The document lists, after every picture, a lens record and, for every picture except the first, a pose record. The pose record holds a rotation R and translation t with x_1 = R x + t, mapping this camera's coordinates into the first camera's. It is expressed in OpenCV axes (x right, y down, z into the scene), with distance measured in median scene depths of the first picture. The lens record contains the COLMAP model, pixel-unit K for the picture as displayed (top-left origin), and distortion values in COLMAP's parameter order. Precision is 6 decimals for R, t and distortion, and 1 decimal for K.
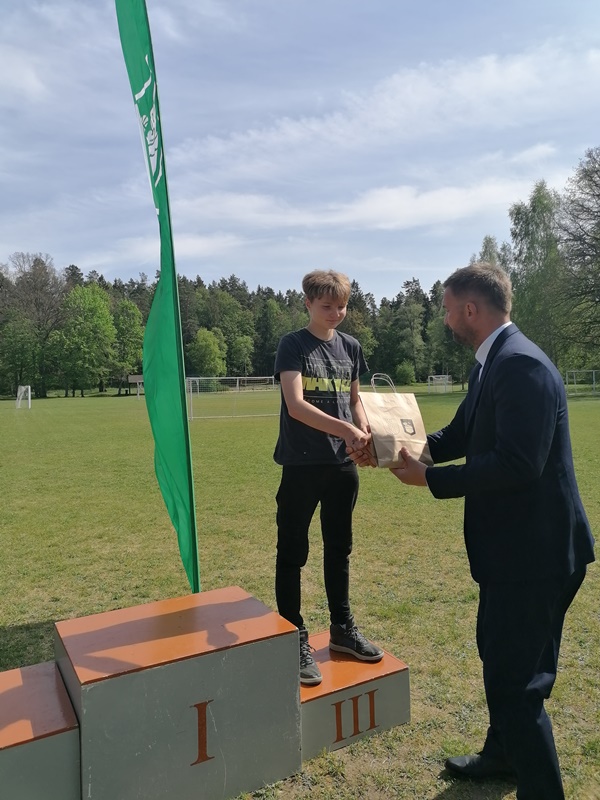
lens RADIAL K [[592.5, 0, 299.5], [0, 592.5, 410.7], [0, 0, 1]] dist [0.017787, -0.010287]
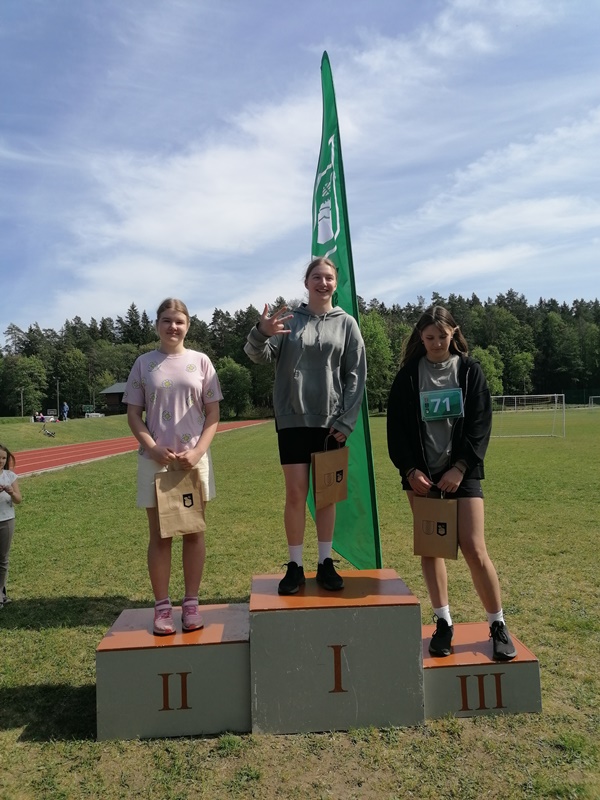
lens RADIAL K [[592.5, 0, 305.8], [0, 592.5, 403.3], [0, 0, 1]] dist [0.017787, -0.010287]
pose [[0.899923, -0.011937, -0.435886, 0.165454], [-0.008113, 0.998994, -0.044107, 0.008364], [0.435974, 0.043230, 0.898920, -0.107449]]
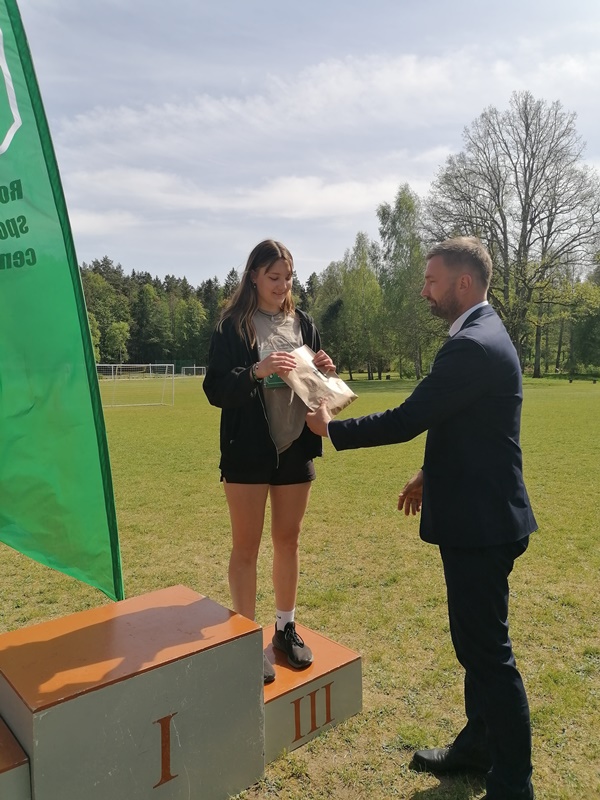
lens RADIAL K [[592.5, 0, 299.4], [0, 592.5, 395.0], [0, 0, 1]] dist [0.017787, -0.010287]
pose [[0.979002, 0.000567, 0.203851, -0.070882], [0.000940, 0.999973, -0.007298, 0.001488], [-0.203850, 0.007337, 0.978975, 0.027774]]
